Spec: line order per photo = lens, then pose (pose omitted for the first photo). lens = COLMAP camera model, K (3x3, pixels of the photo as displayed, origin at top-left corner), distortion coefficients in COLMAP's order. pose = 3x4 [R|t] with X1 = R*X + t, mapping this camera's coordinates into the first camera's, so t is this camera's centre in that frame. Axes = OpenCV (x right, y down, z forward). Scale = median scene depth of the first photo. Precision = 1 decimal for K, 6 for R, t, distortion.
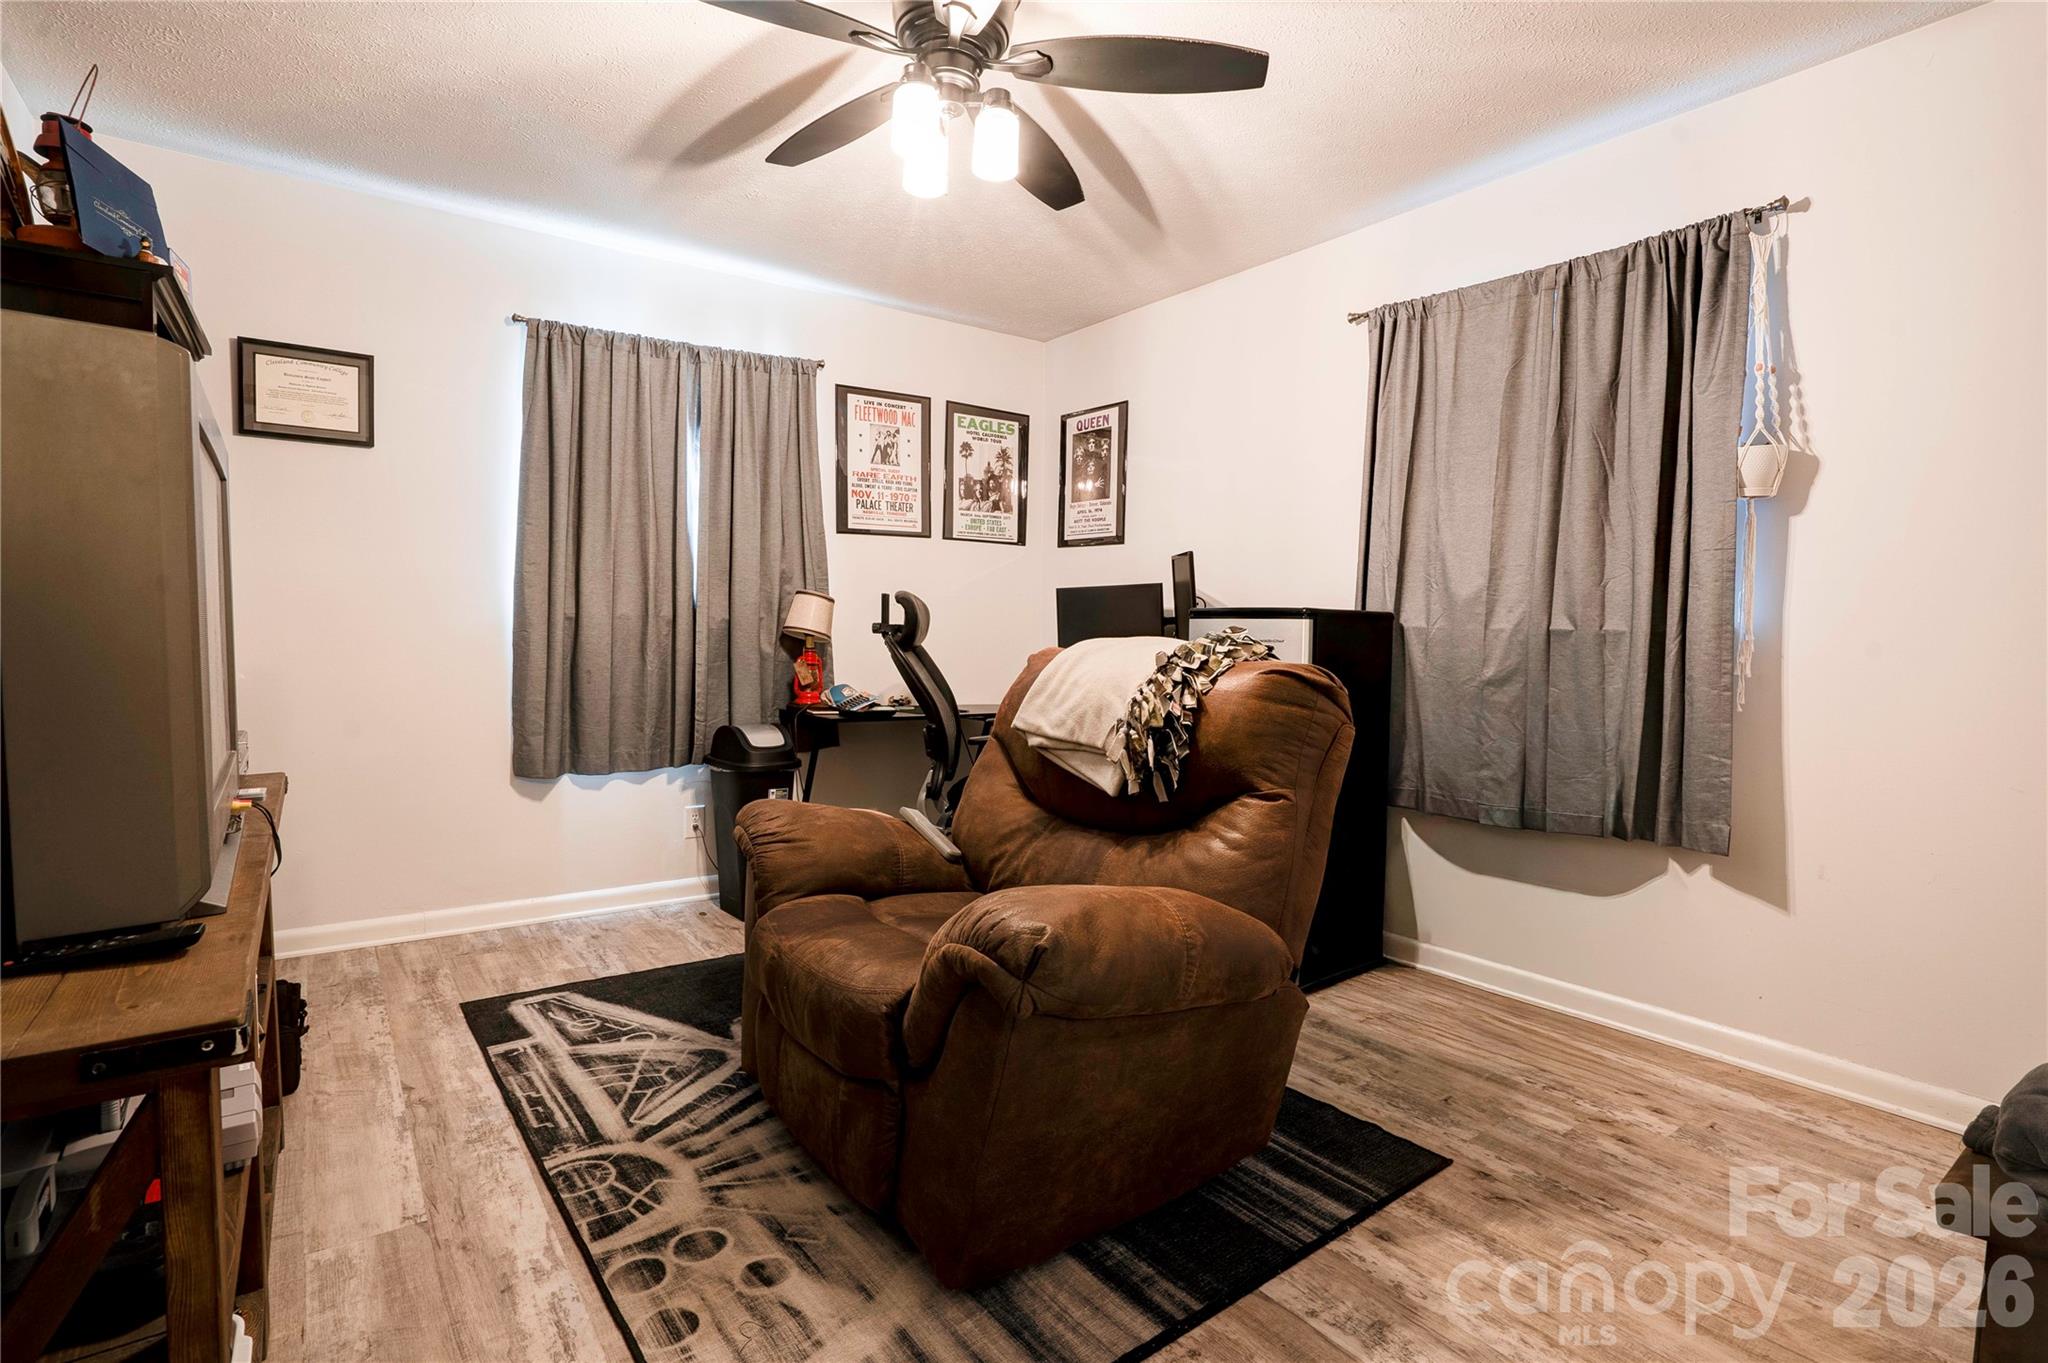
lens RADIAL K [[944.8, 0, 1018.8], [0, 944.8, 687.9], [0, 0, 1]] dist [-0.067249, 0.030791]
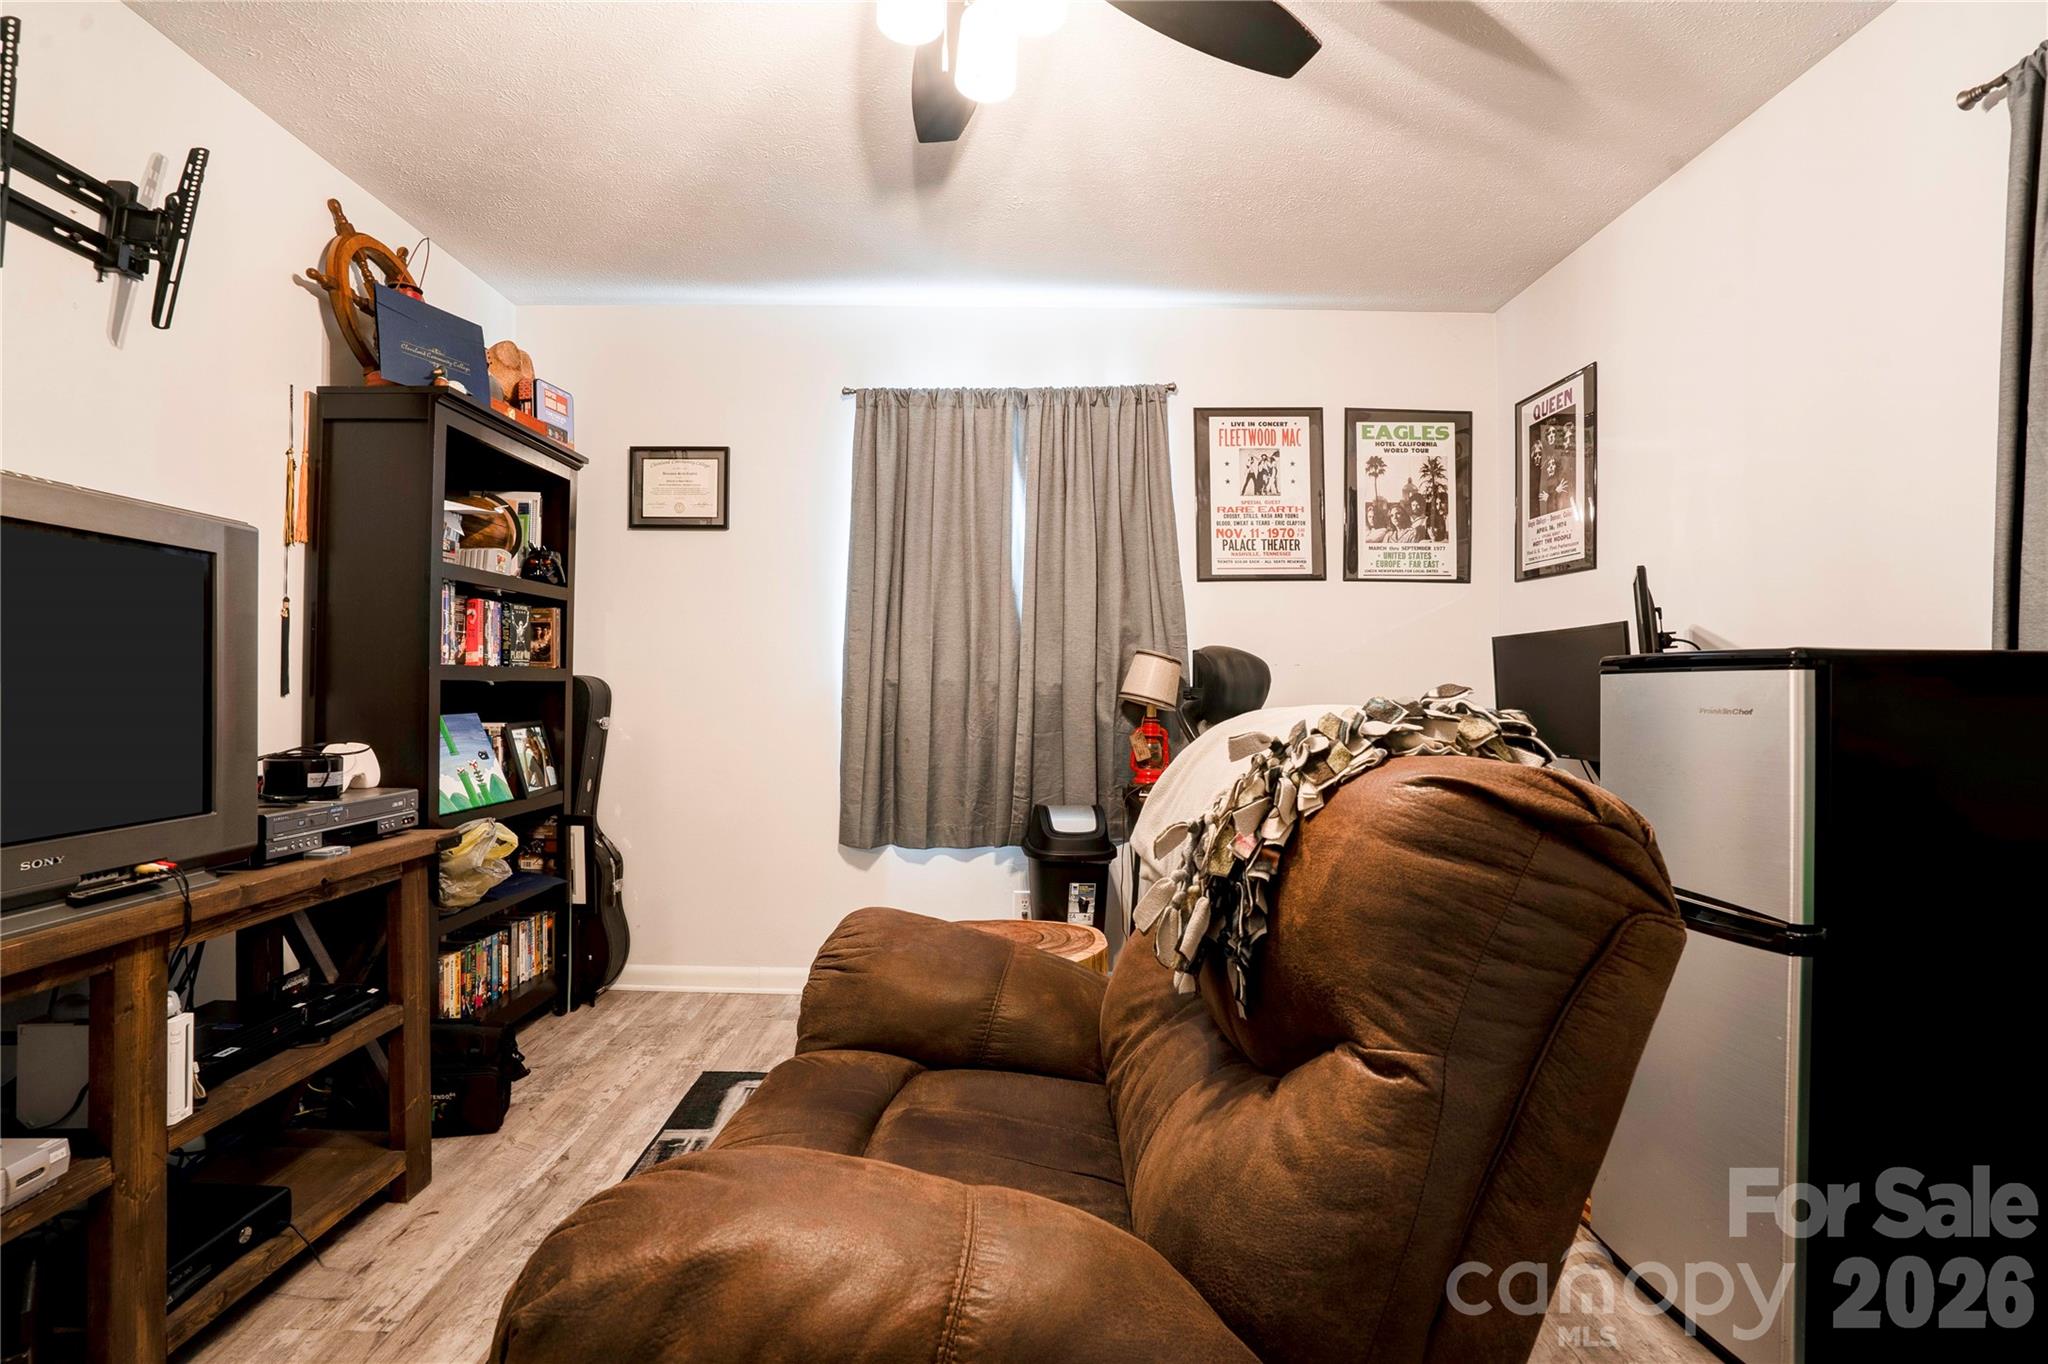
lens RADIAL K [[944.8, 0, 1018.8], [0, 944.8, 688.4], [0, 0, 1]] dist [-0.067249, 0.030791]
pose [[0.816649, -0.009512, -0.577056, 0.183592], [-0.031676, 0.997618, -0.061271, -0.013687], [0.576264, 0.068316, 0.814403, 0.256340]]
